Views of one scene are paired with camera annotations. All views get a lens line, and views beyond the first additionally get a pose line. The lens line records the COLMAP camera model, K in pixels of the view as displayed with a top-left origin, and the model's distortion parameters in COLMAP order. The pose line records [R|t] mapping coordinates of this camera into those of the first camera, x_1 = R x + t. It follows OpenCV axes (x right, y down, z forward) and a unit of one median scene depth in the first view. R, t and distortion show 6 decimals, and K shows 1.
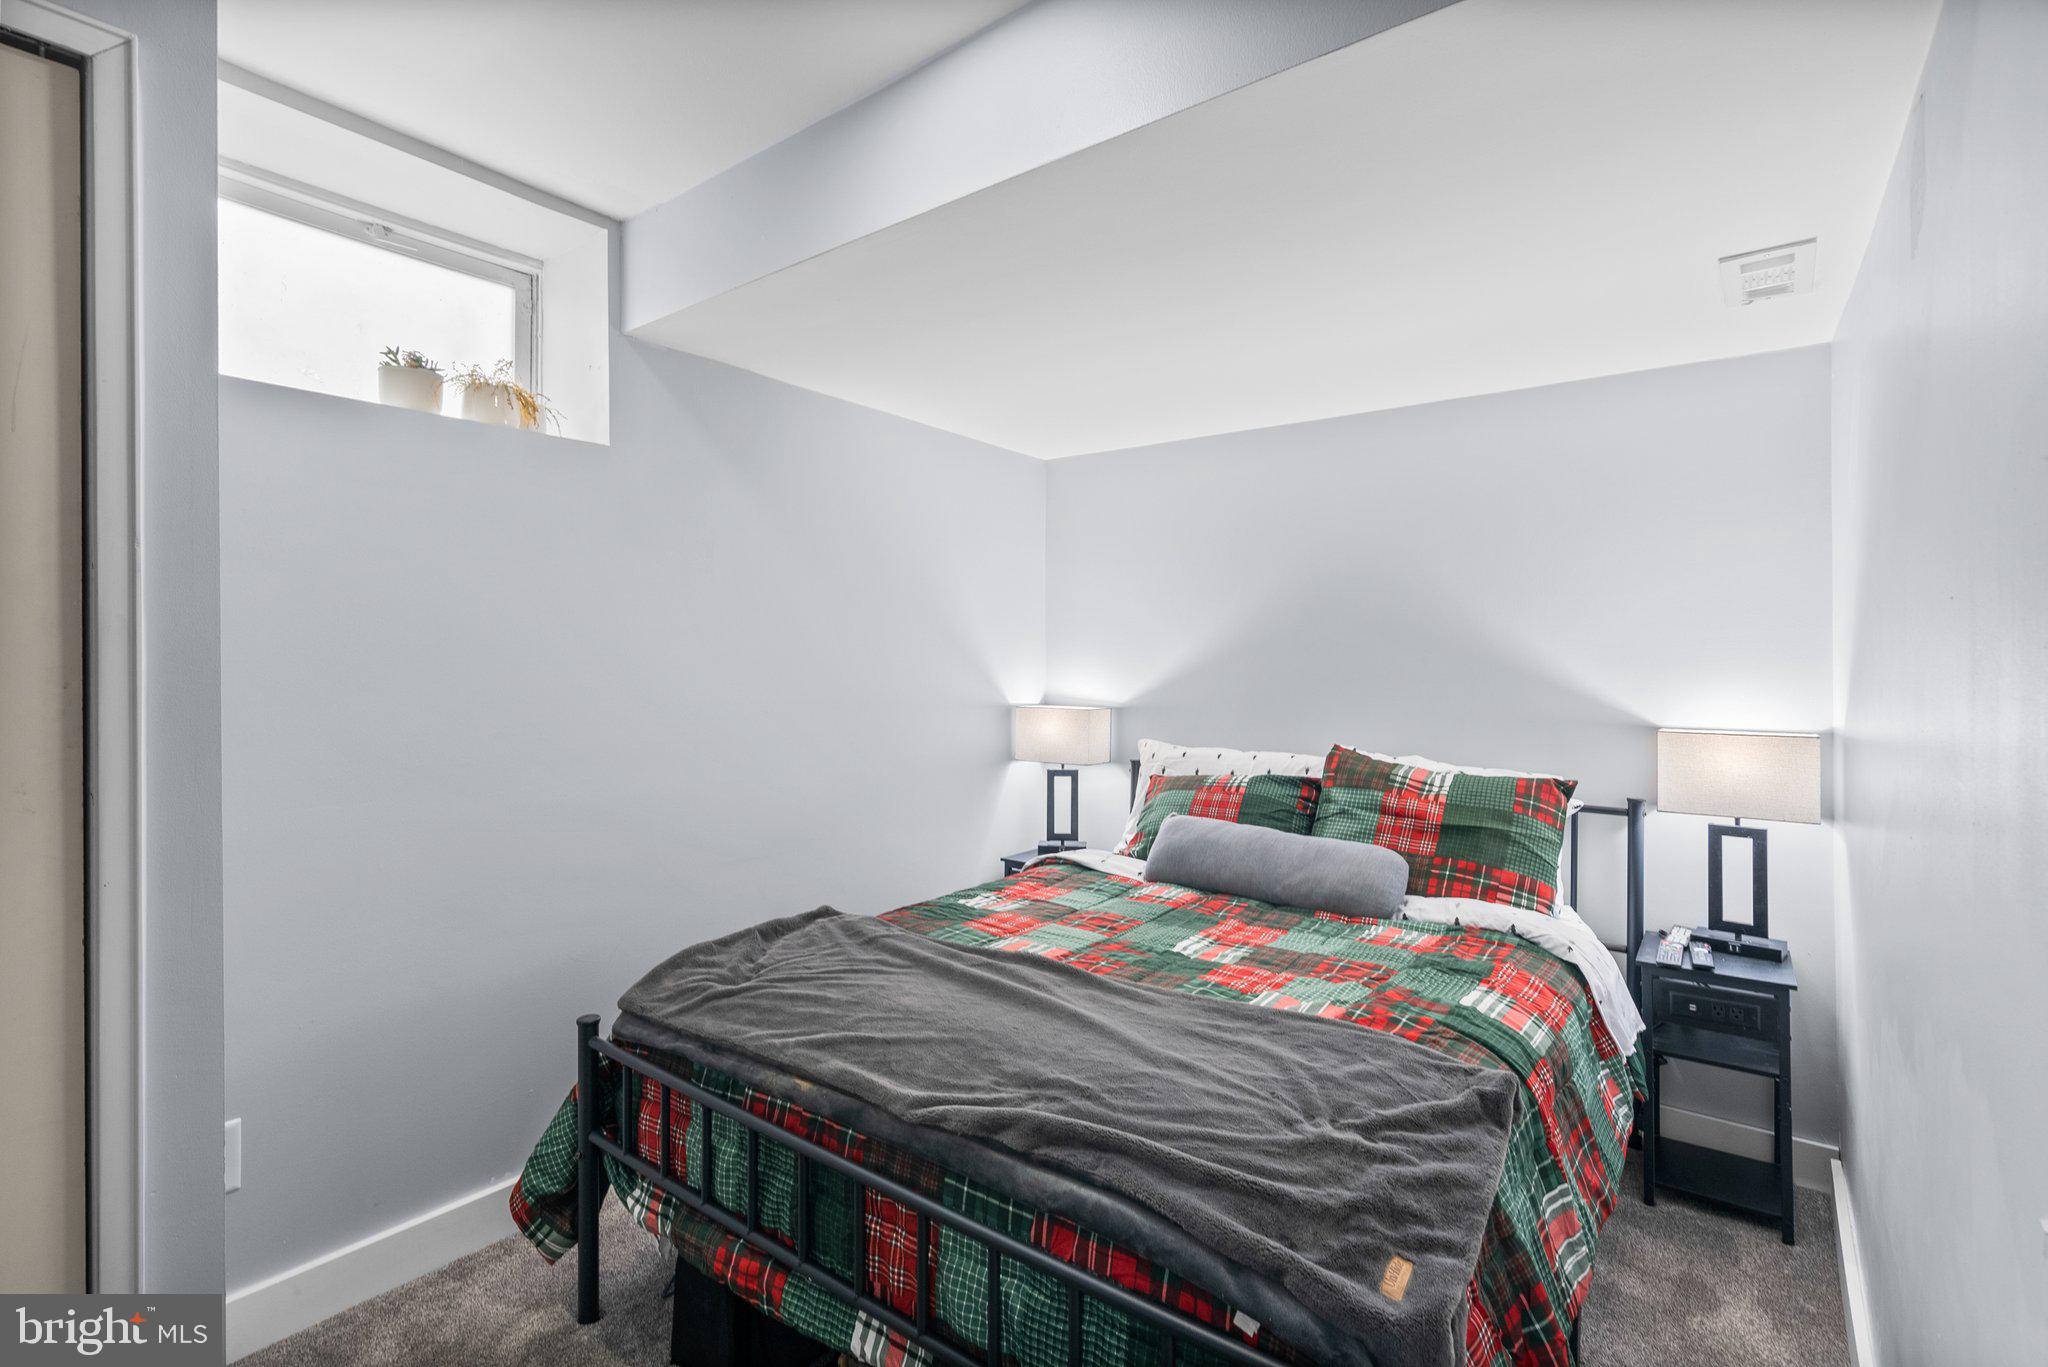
lens RADIAL K [[943.0, 0, 1020.1], [0, 943.0, 644.7], [0, 0, 1]] dist [-0.004284, 0.001924]
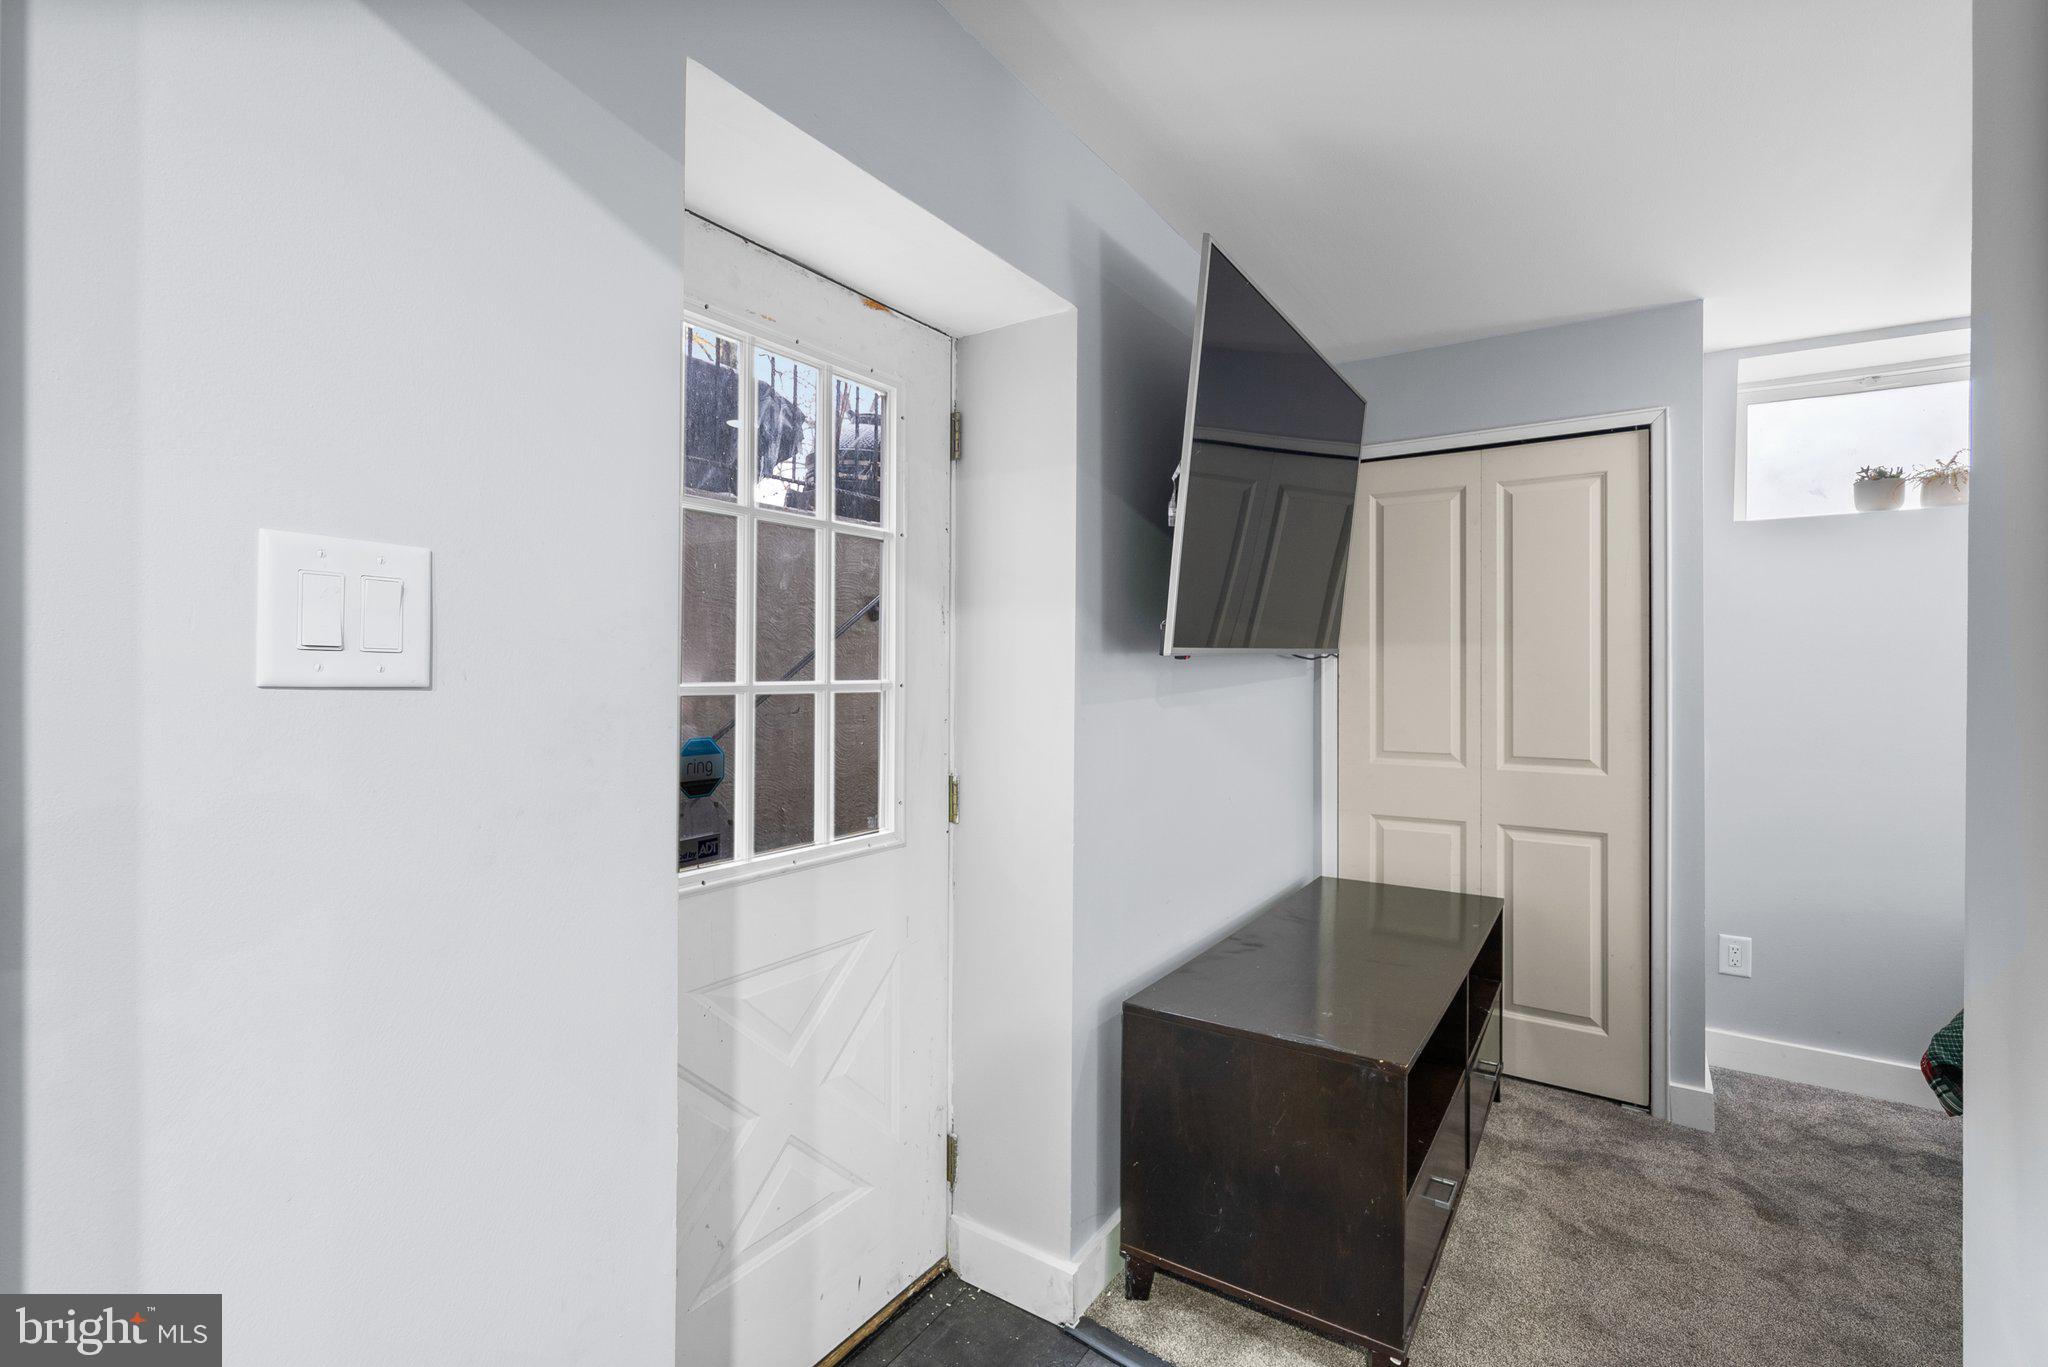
lens RADIAL K [[943.0, 0, 1022.1], [0, 943.0, 672.8], [0, 0, 1]] dist [-0.004284, 0.001924]
pose [[0.075150, 0.005325, -0.997158, 0.751840], [-0.002207, 0.999984, 0.005174, 0.000570], [0.997170, 0.001811, 0.075160, -0.453953]]
